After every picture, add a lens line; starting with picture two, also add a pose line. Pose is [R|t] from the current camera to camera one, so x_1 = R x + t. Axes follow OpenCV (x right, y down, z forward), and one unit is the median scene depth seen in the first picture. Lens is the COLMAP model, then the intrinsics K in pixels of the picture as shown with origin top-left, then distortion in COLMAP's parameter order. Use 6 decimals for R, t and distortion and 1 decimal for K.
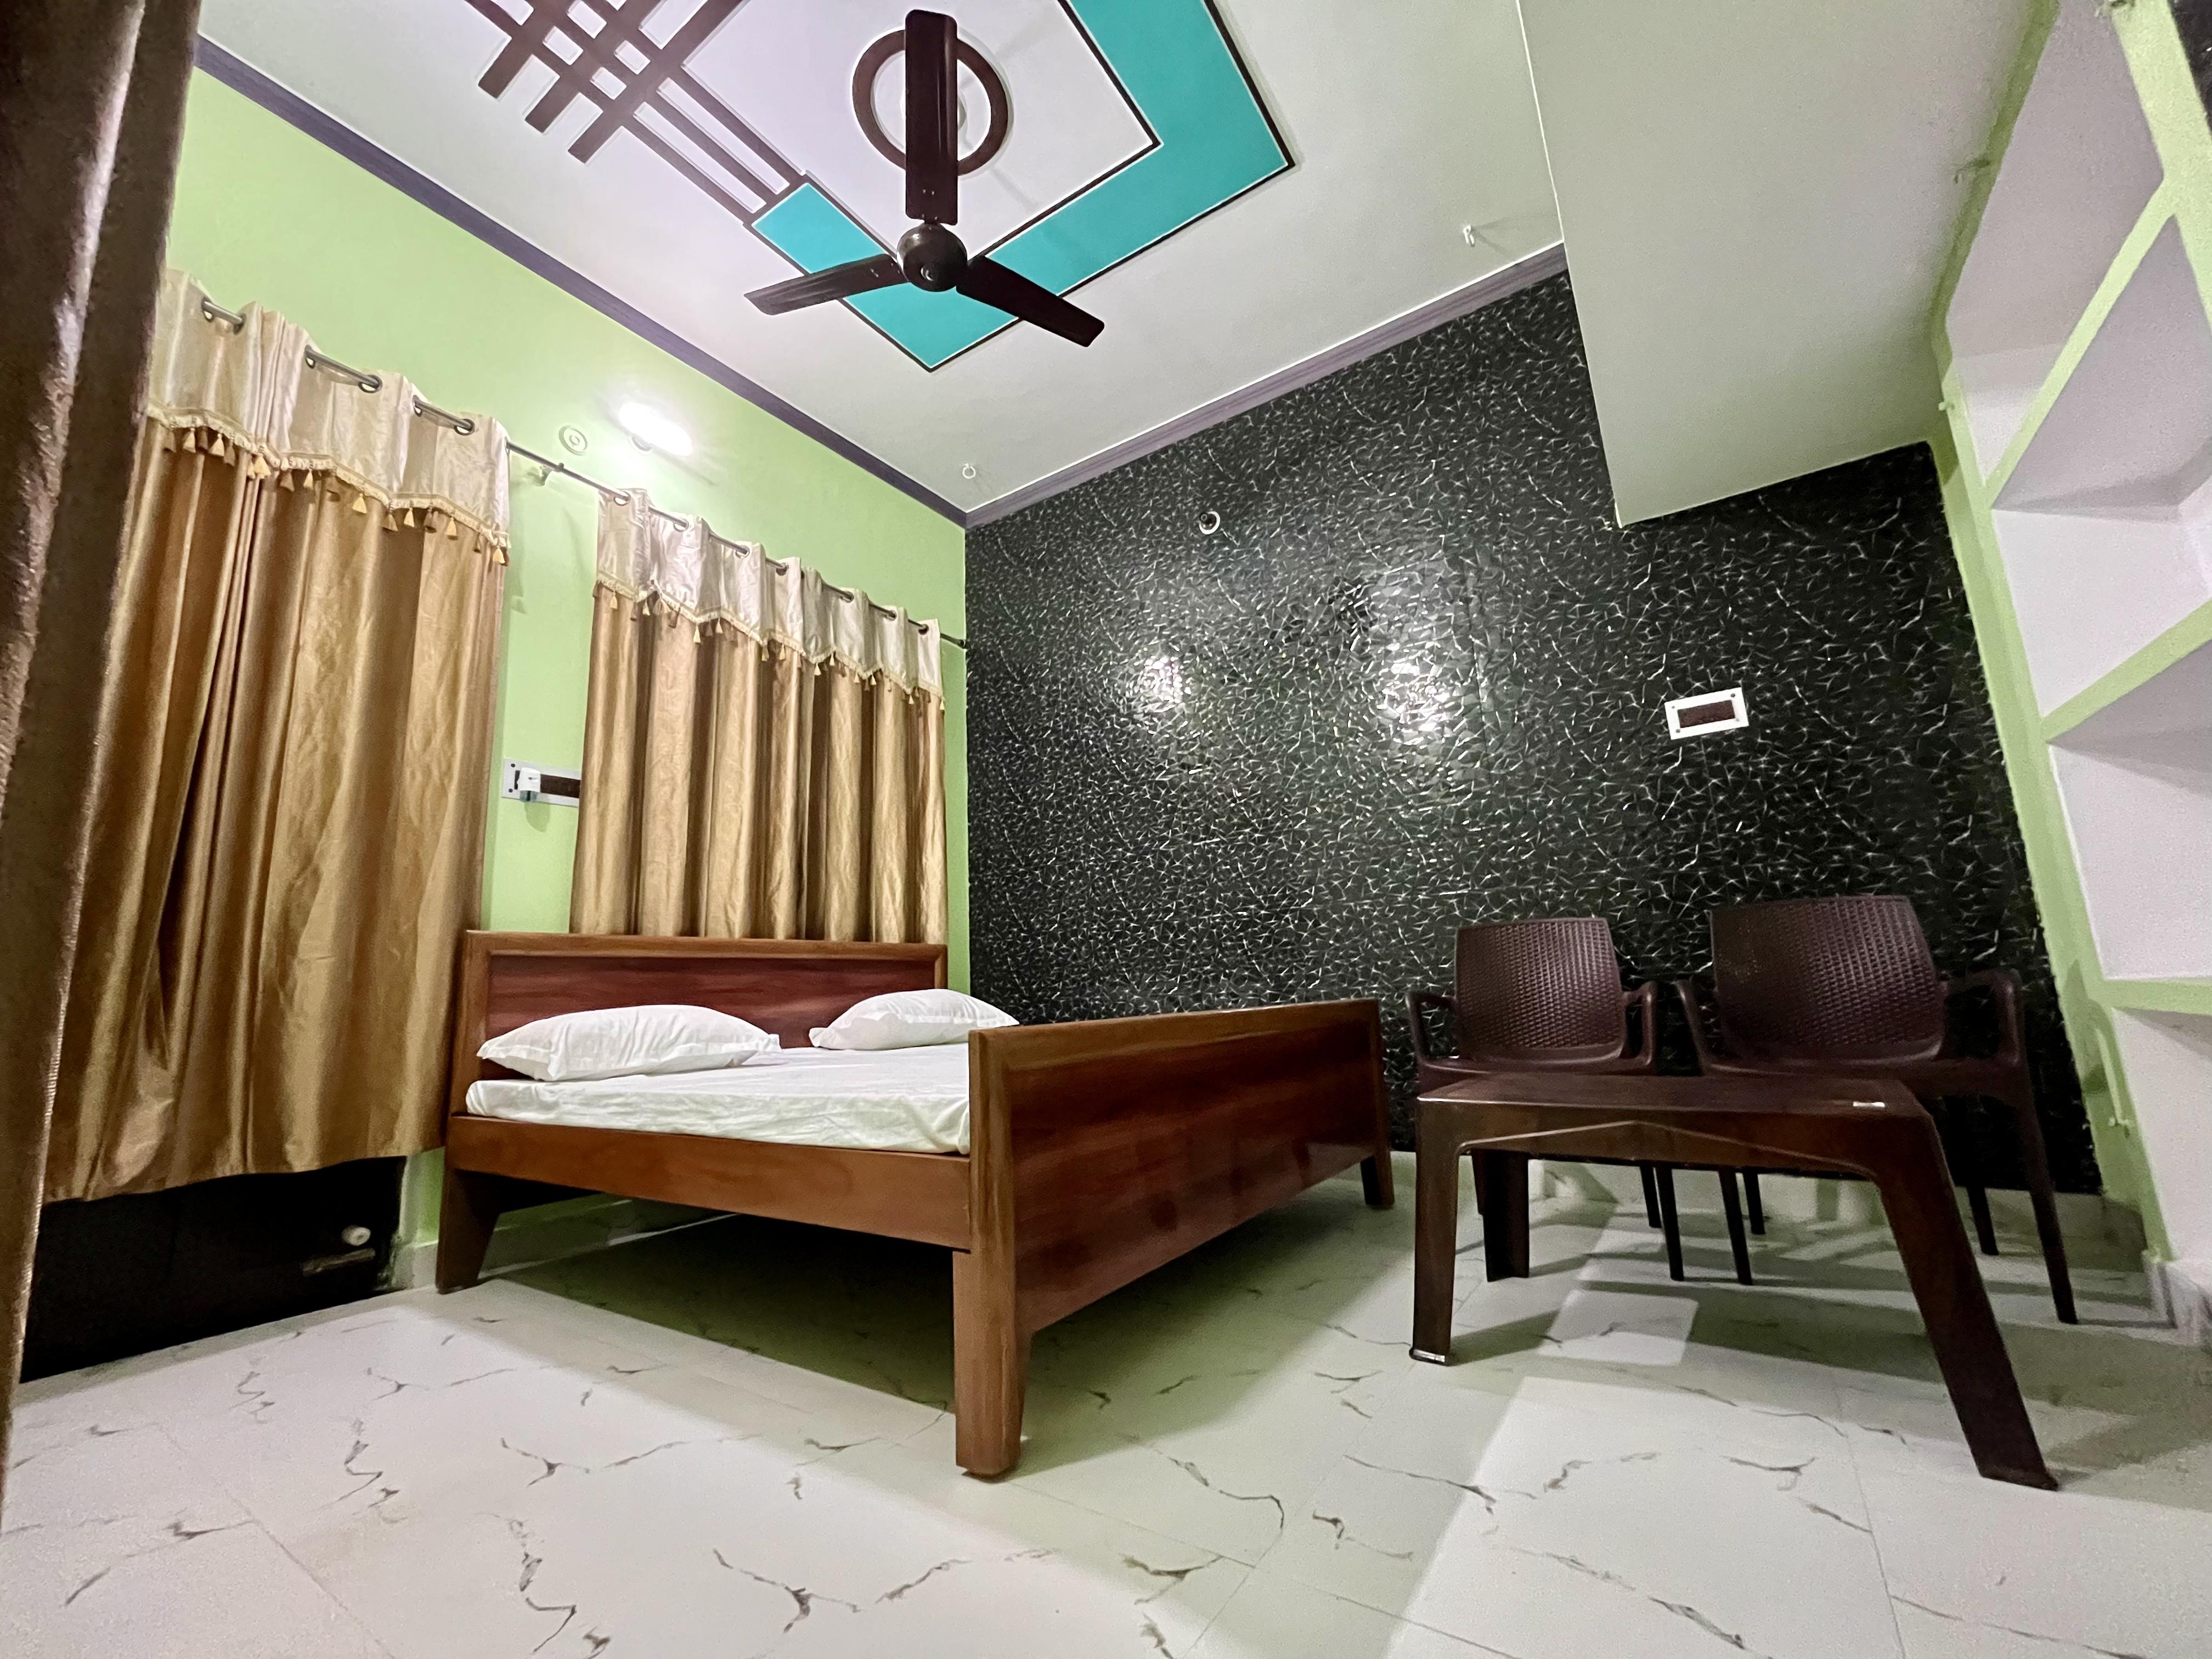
lens RADIAL K [[891.1, 0, 1107.3], [0, 891.1, 828.8], [0, 0, 1]] dist [-0.002797, -0.000191]
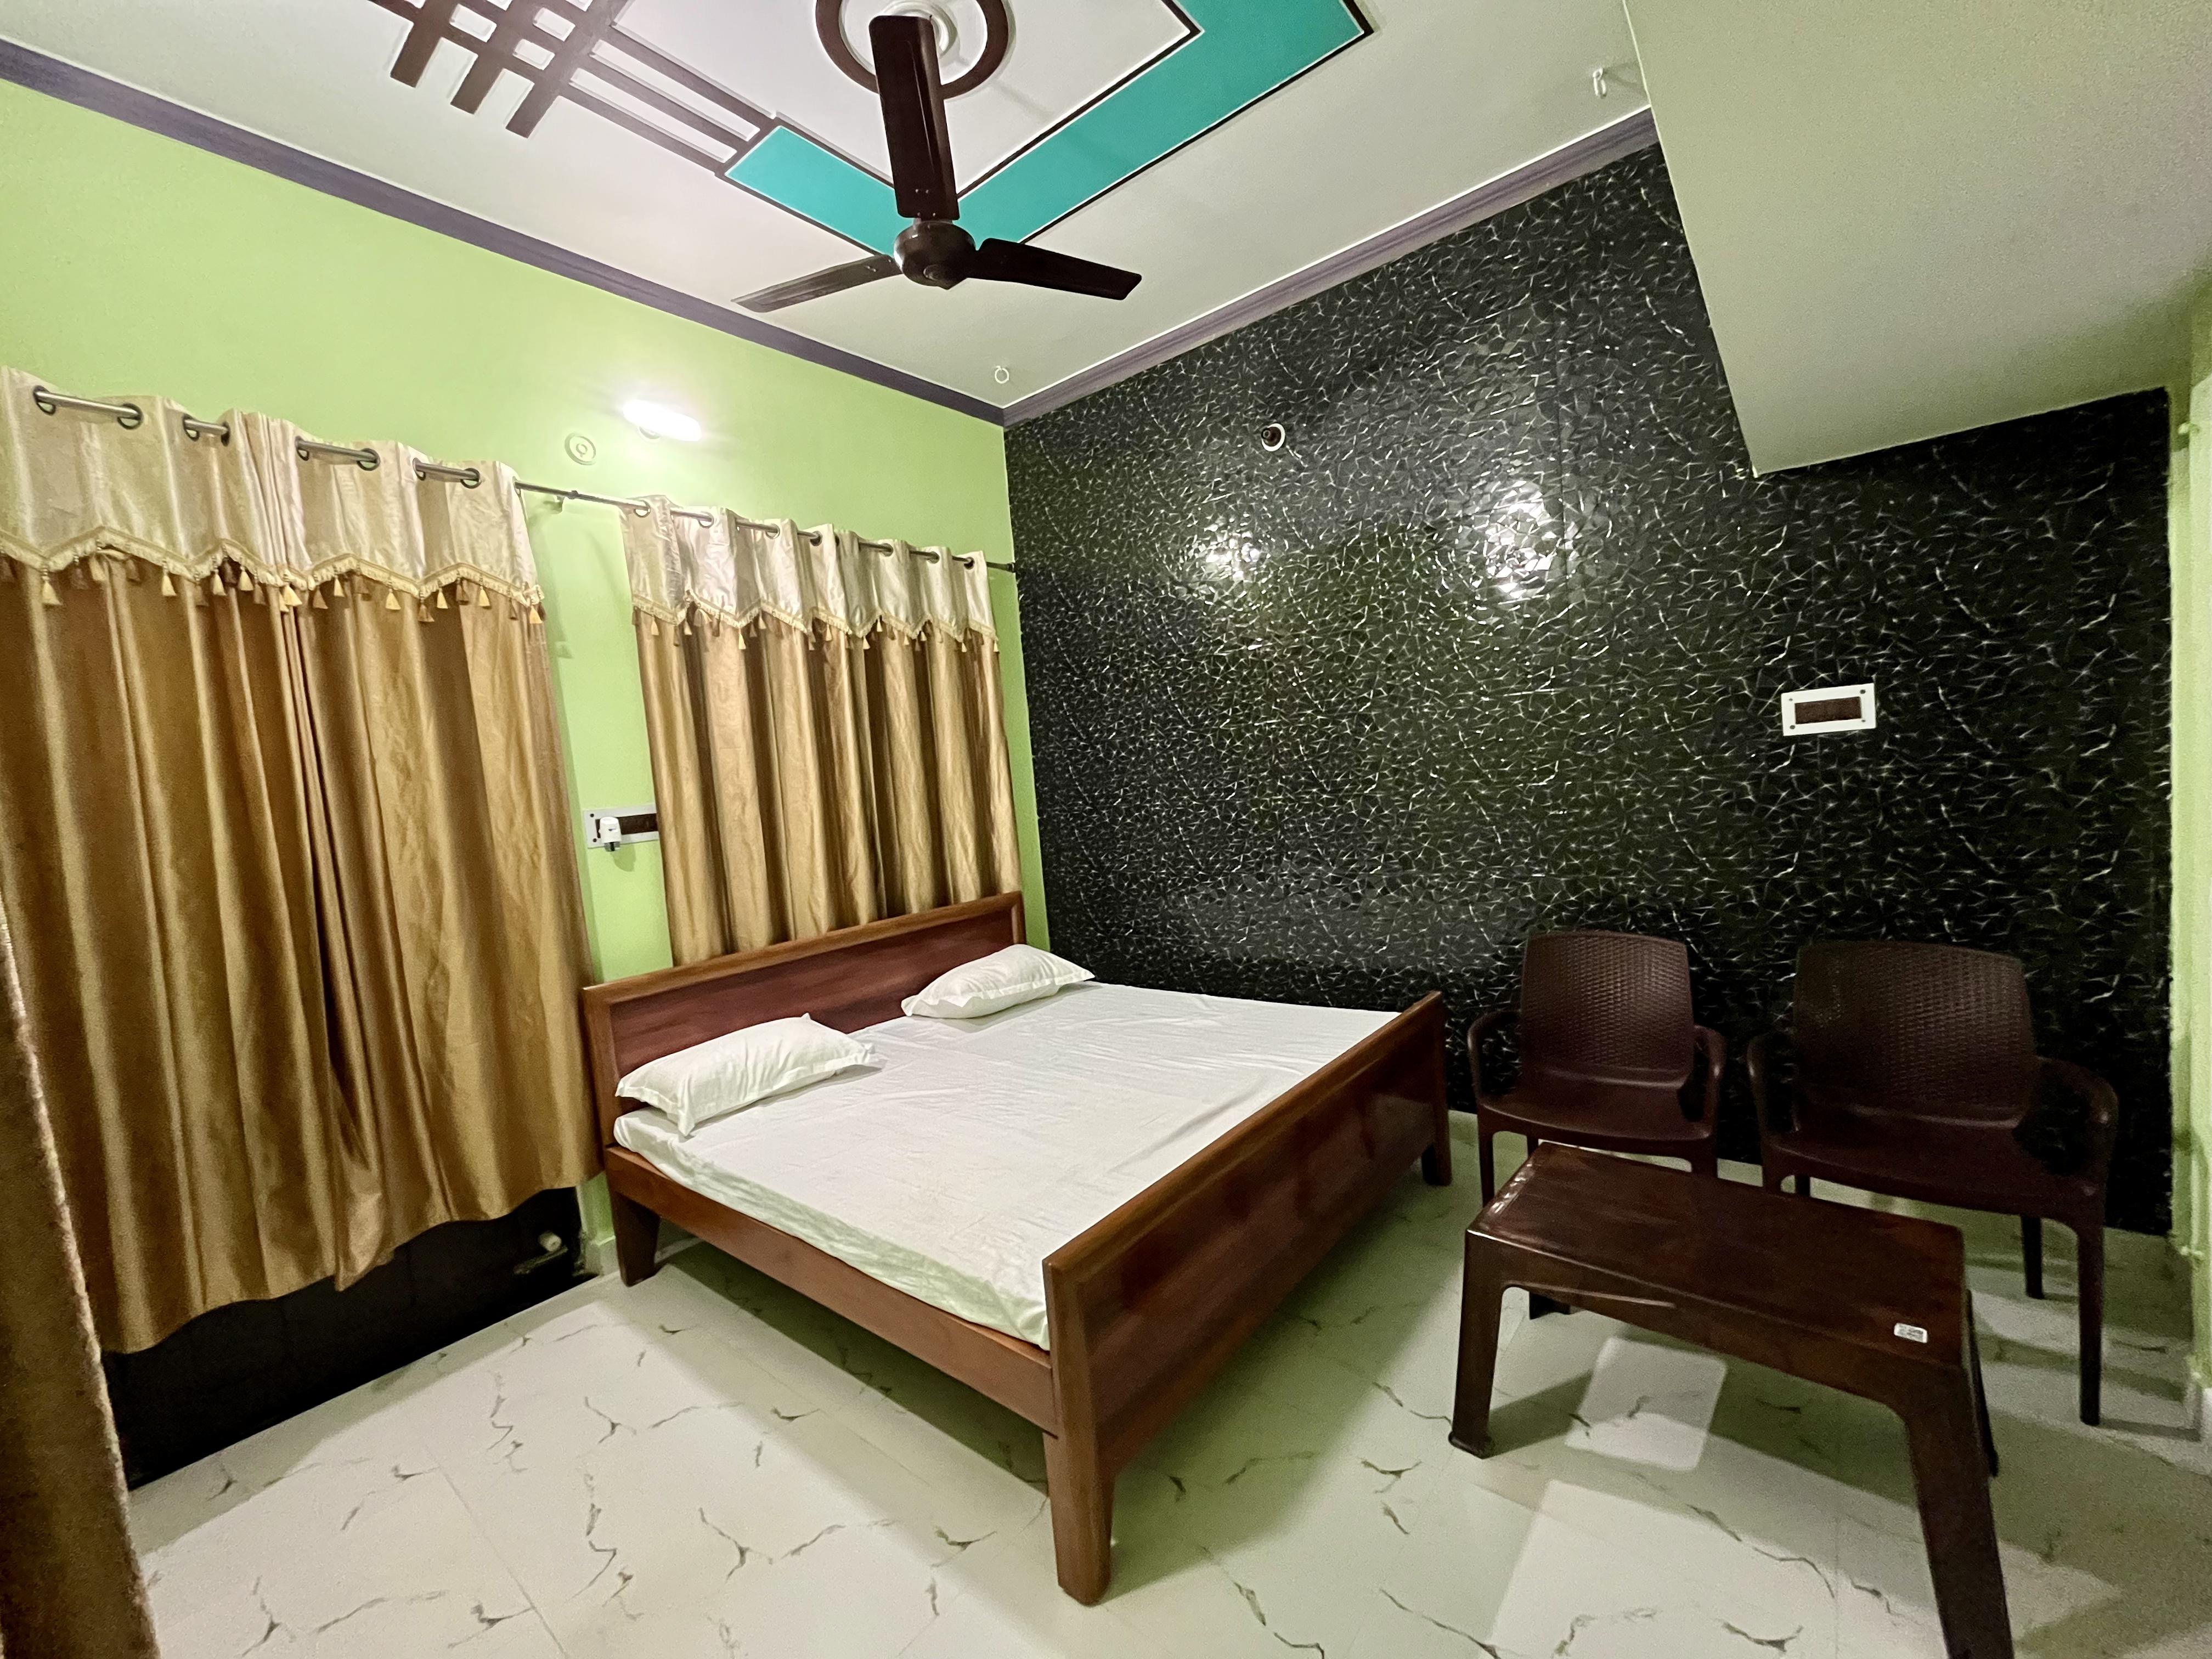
lens RADIAL K [[891.1, 0, 1107.5], [0, 891.1, 832.3], [0, 0, 1]] dist [-0.002797, -0.000191]
pose [[0.995295, -0.037123, -0.089496, 0.022946], [0.058811, 0.965537, 0.253536, -0.300119], [0.076999, -0.257606, 0.963177, 0.045825]]
